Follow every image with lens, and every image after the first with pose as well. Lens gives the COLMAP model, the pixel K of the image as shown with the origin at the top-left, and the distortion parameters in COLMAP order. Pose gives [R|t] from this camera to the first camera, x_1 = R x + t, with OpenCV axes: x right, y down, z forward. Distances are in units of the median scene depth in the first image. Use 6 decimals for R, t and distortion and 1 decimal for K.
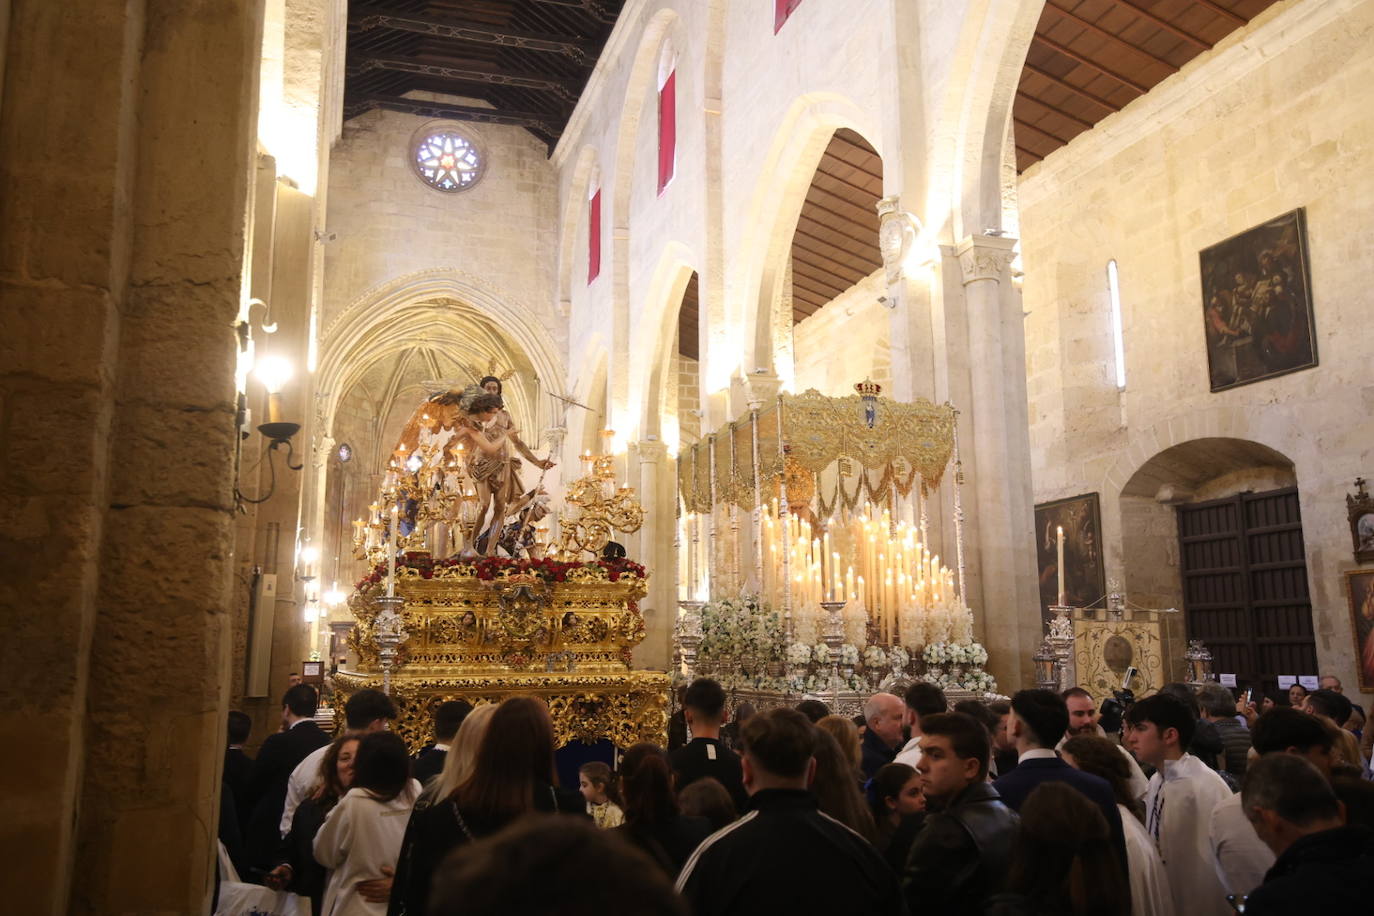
lens RADIAL K [[1140.5, 0, 687.4], [0, 1140.5, 448.5], [0, 0, 1]] dist [0.045238, -0.002239]
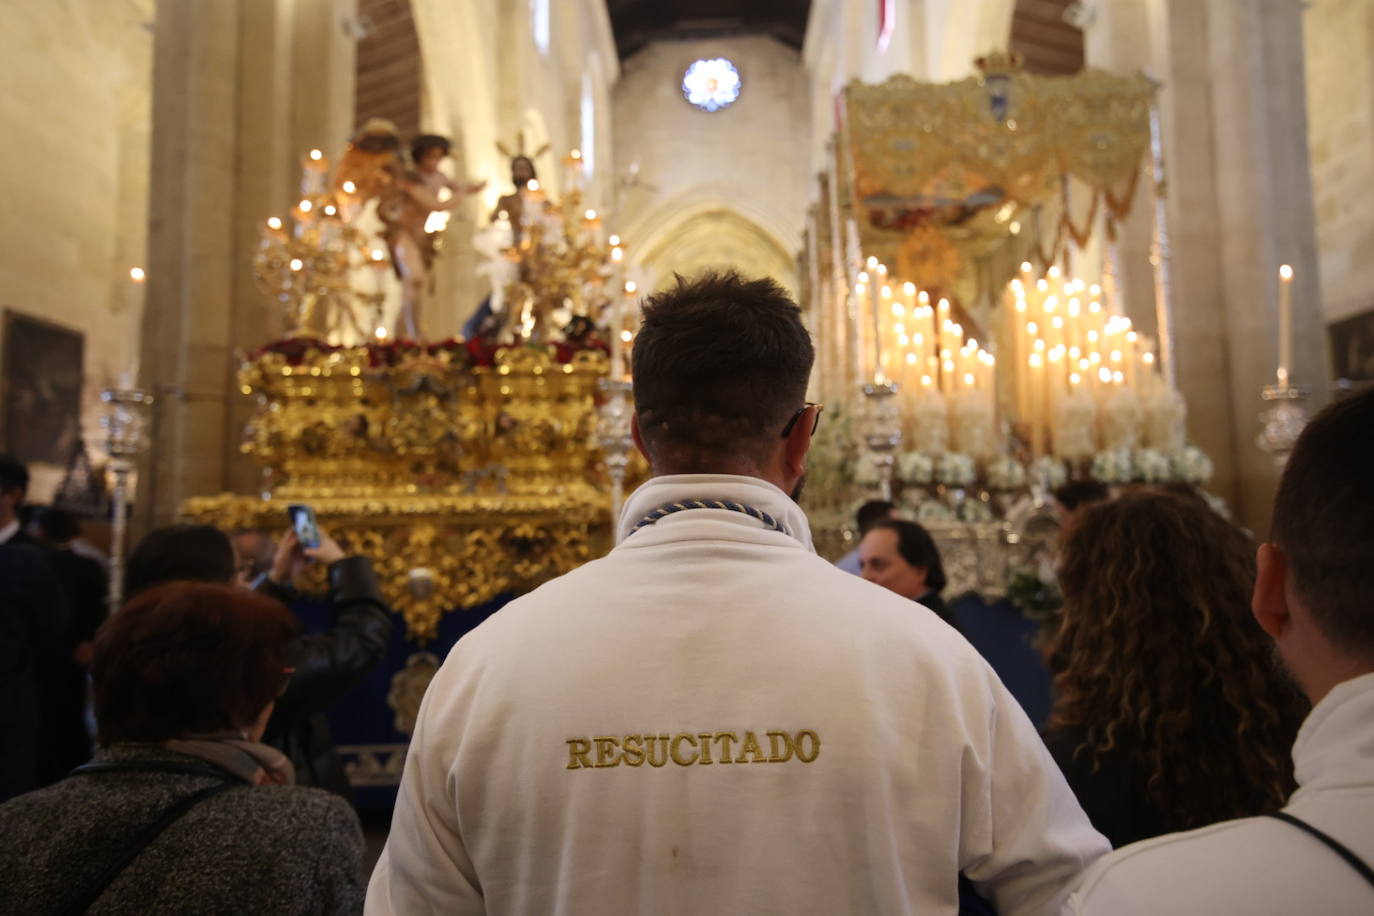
lens RADIAL K [[869.1, 0, 695.7], [0, 869.1, 453.1], [0, 0, 1]] dist [0.023037, -0.000473]
pose [[0.939048, -0.036863, -0.341803, 0.110268], [0.067822, 0.994559, 0.079067, 0.079213], [0.337029, -0.097430, 0.936439, 0.319158]]
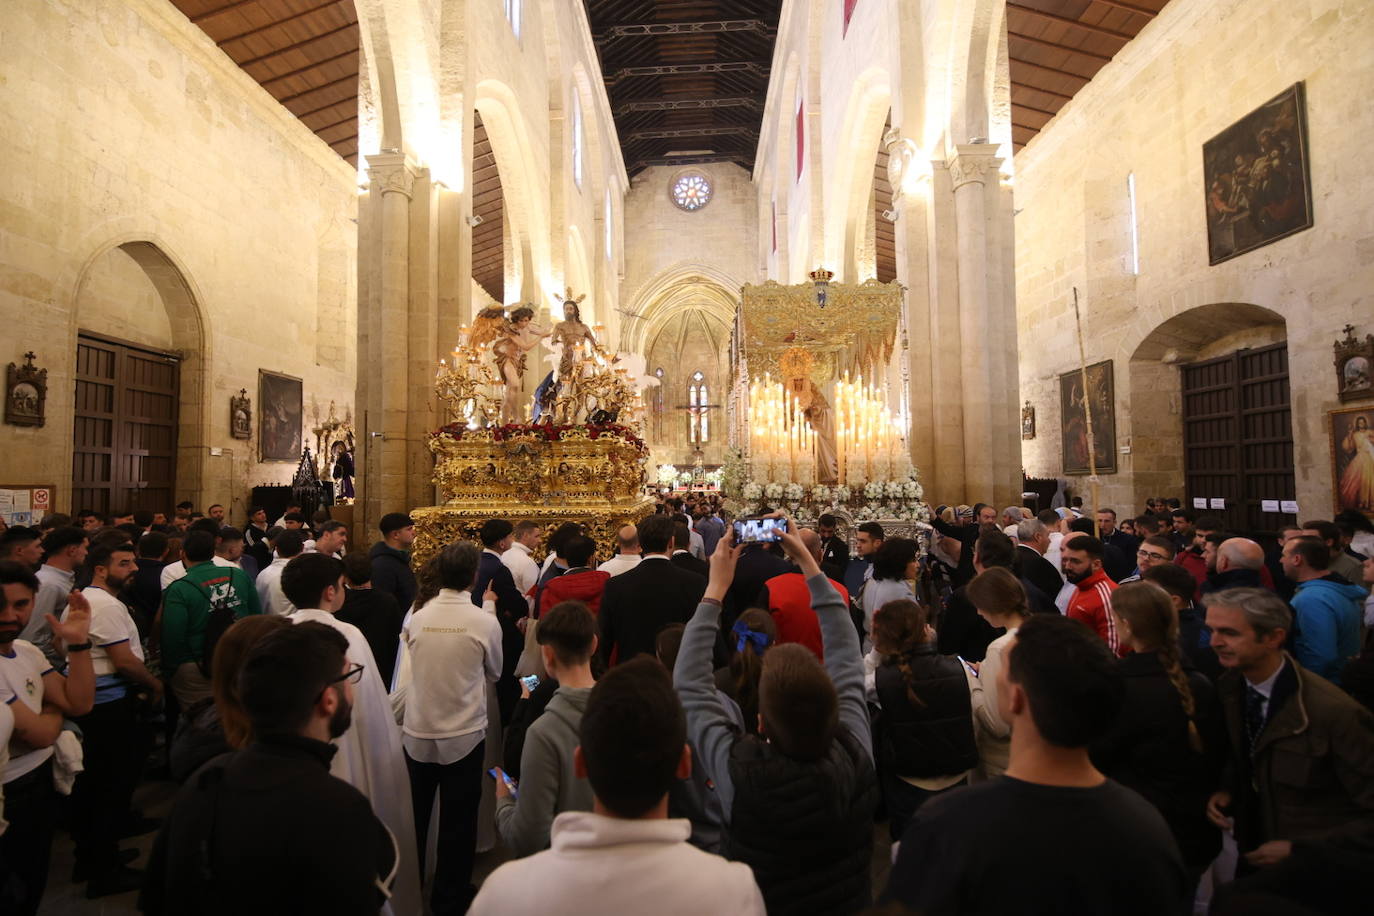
lens RADIAL K [[613.5, 0, 687.0], [0, 613.5, 458.0], [0, 0, 1]] dist [-0.001641, -0.009800]
pose [[0.939458, -0.017589, -0.342213, 0.168252], [0.066056, 0.989246, 0.130496, 0.030974], [0.336238, -0.145201, 0.930517, 0.218706]]
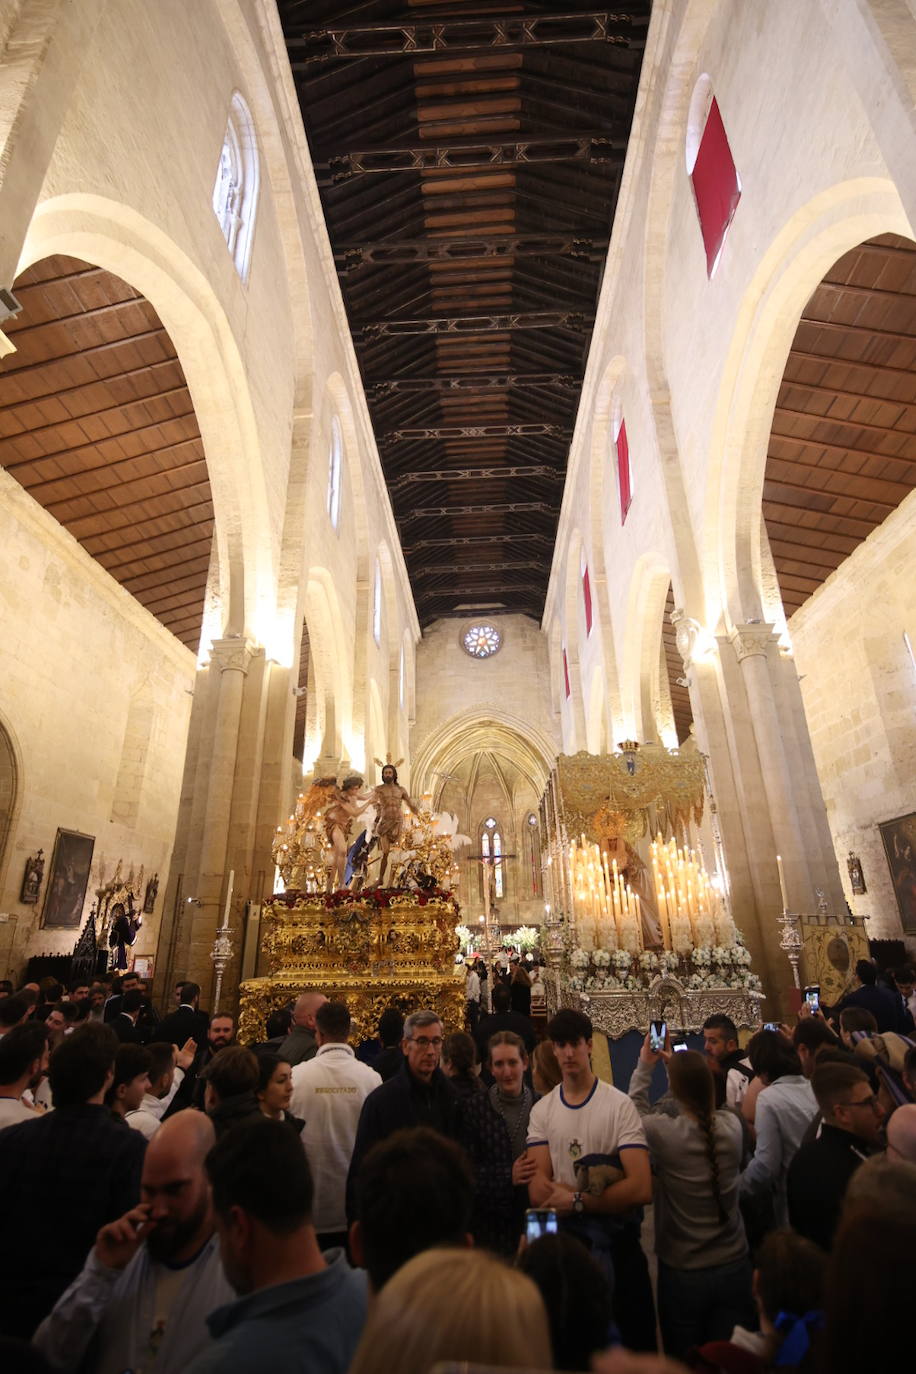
lens RADIAL K [[681.0, 0, 460.4], [0, 681.0, 675.8], [0, 0, 1]] dist [0.005572, -0.009718]
pose [[0.934208, -0.142289, -0.327123, 0.170311], [0.076646, 0.975653, -0.205493, 0.011180], [0.348398, 0.166900, 0.922368, 0.126653]]
